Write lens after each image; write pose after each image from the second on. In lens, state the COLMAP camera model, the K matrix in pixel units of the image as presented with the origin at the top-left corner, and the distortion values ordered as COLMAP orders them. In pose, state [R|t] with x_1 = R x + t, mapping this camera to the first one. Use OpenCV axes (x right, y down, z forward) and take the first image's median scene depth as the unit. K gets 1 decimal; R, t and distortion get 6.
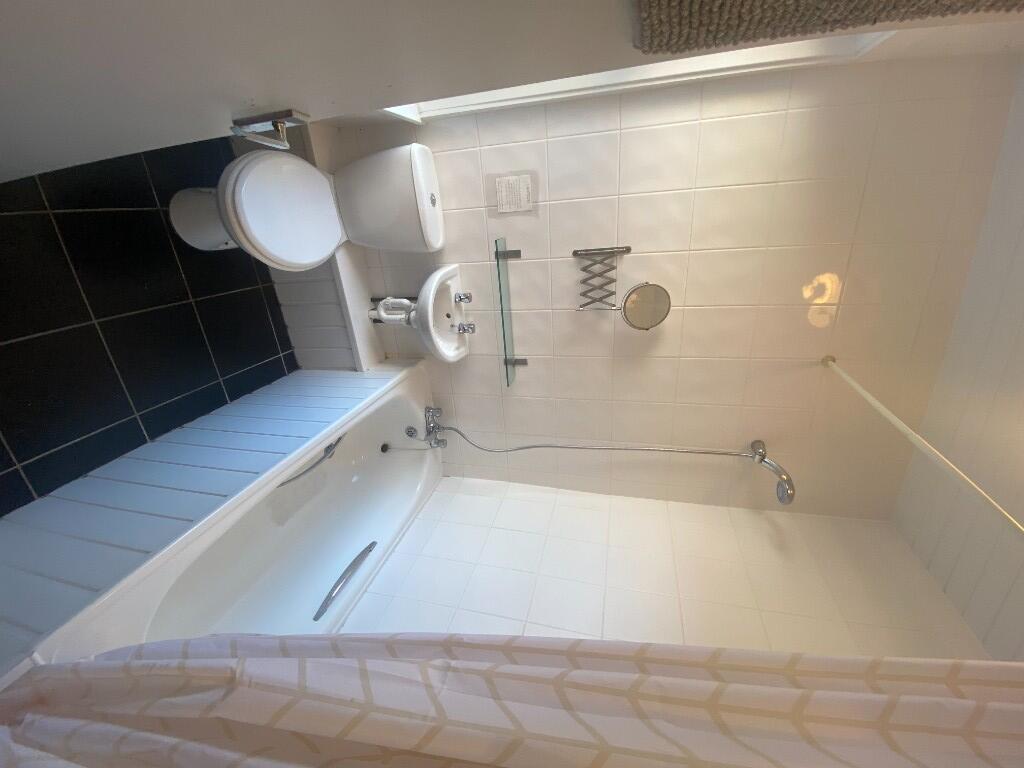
lens RADIAL K [[408.7, 0, 512.0], [0, 408.7, 384.0], [0, 0, 1]] dist [-0.000308, -0.000216]
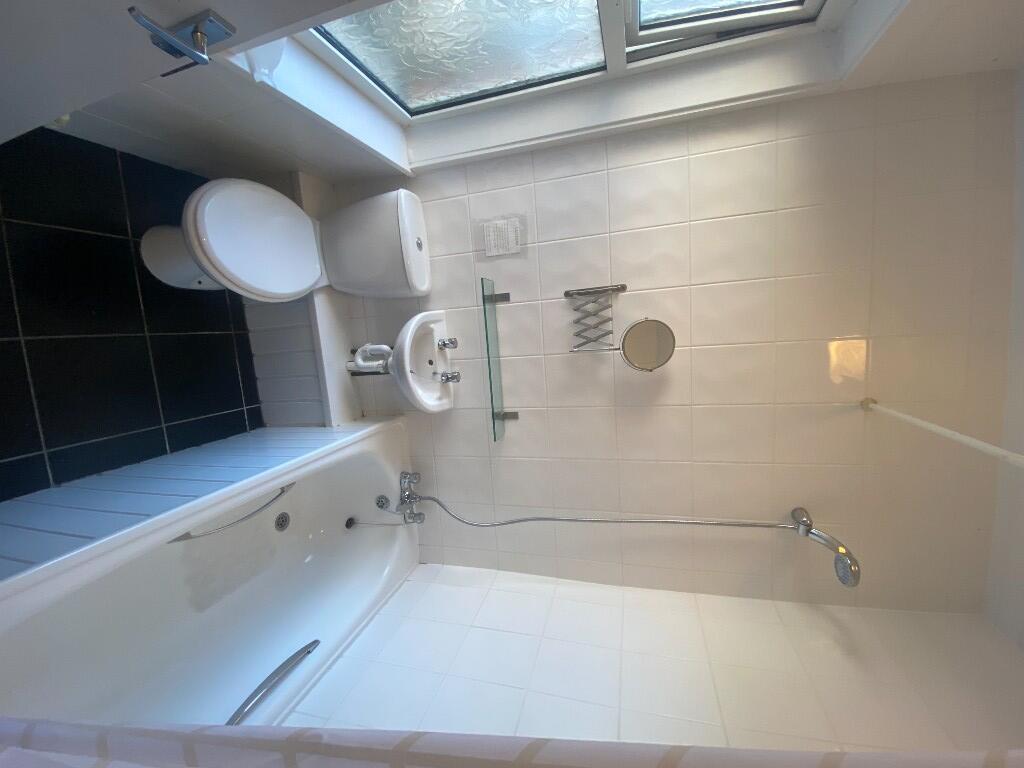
lens RADIAL K [[415.2, 0, 512.0], [0, 415.2, 384.0], [0, 0, 1]] dist [0.002216, -0.000162]
pose [[0.999800, 0.003461, -0.019679, 0.044919], [-0.008371, 0.966846, -0.255224, 0.115368], [0.018144, 0.255338, 0.966682, 0.124148]]
